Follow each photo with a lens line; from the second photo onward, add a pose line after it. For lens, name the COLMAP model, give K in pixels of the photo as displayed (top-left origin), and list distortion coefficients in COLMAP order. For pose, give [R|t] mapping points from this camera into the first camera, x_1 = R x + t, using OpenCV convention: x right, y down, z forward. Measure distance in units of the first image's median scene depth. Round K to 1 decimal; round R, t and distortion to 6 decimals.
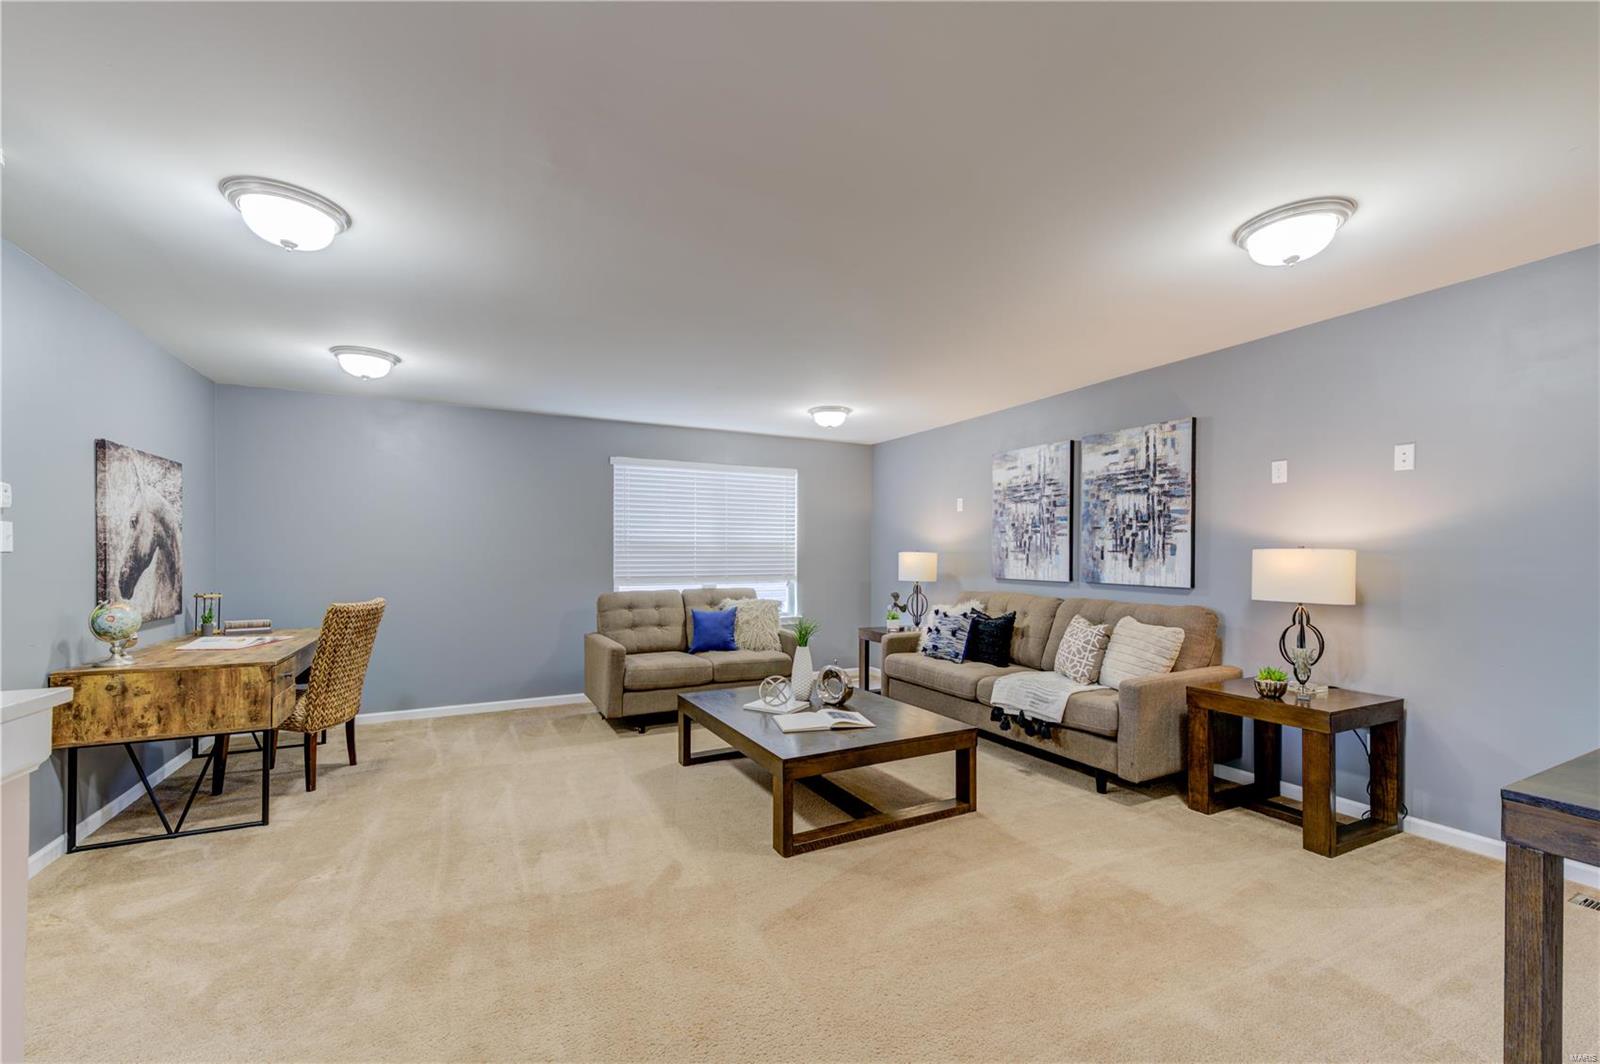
lens RADIAL K [[627.4, 0, 799.5], [0, 627.4, 535.9], [0, 0, 1]] dist [-0.000694, 0.000013]
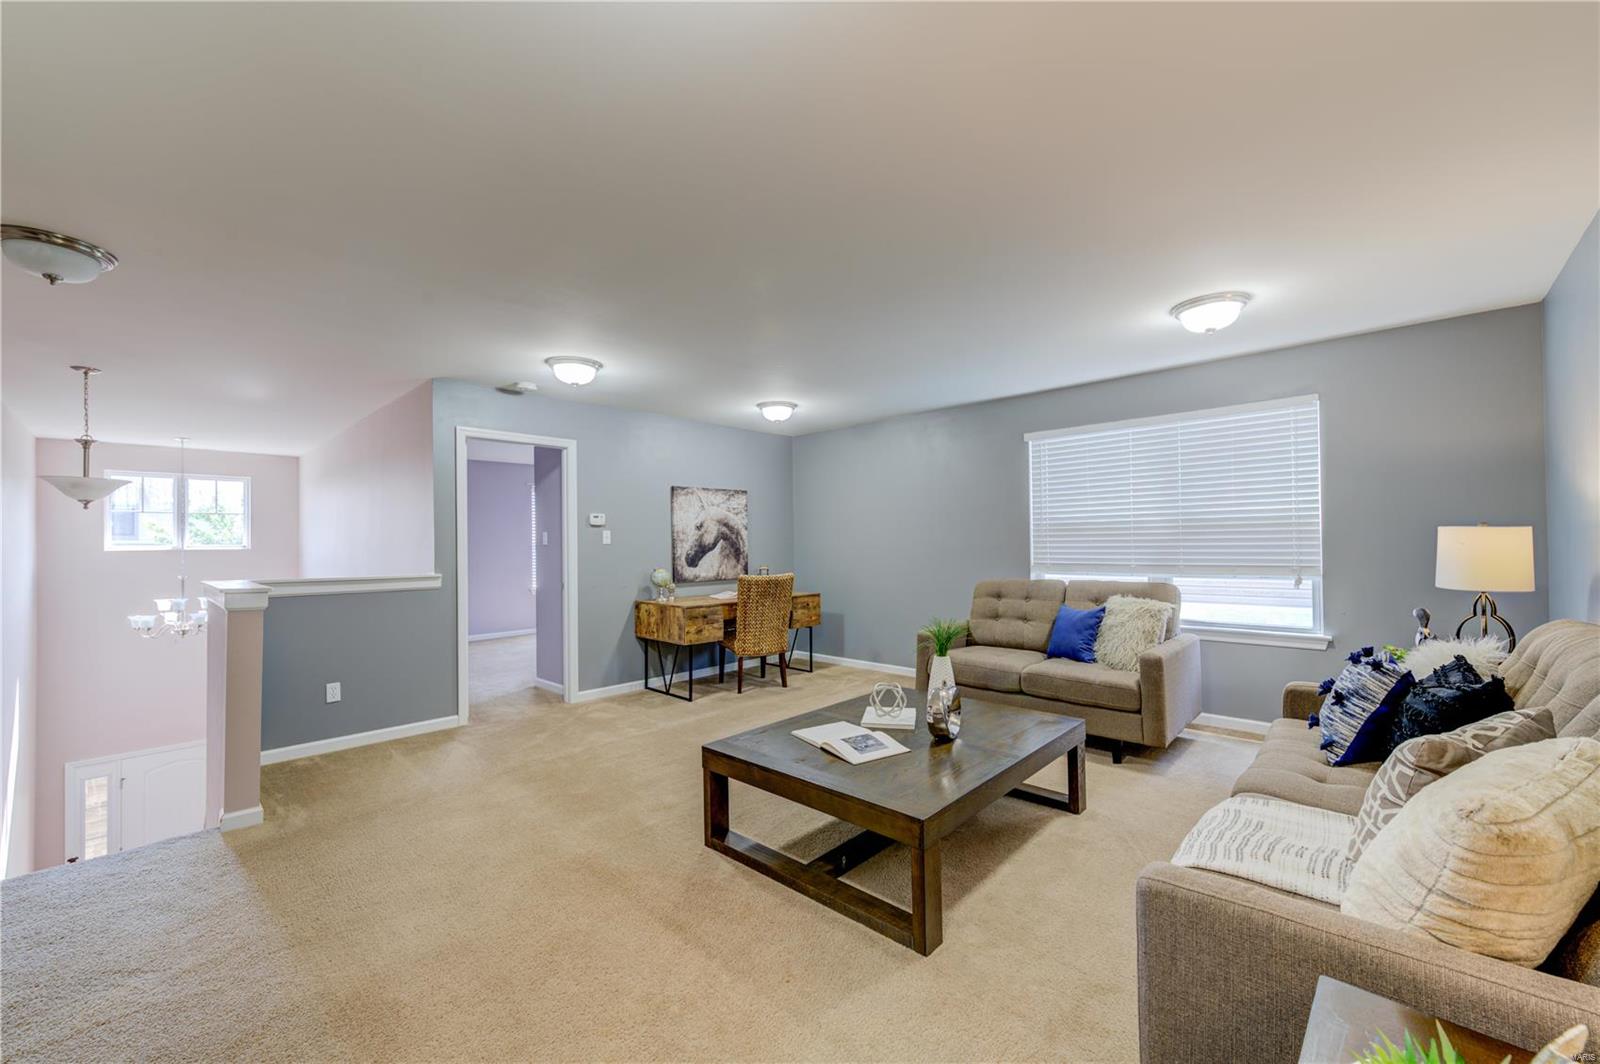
lens RADIAL K [[627.4, 0, 799.5], [0, 627.4, 535.9], [0, 0, 1]] dist [-0.000694, 0.000013]
pose [[0.328352, -0.014377, -0.944446, 0.723372], [0.043657, 0.999047, -0.000031, 0.016415], [0.943546, -0.041222, 0.328667, 0.598129]]
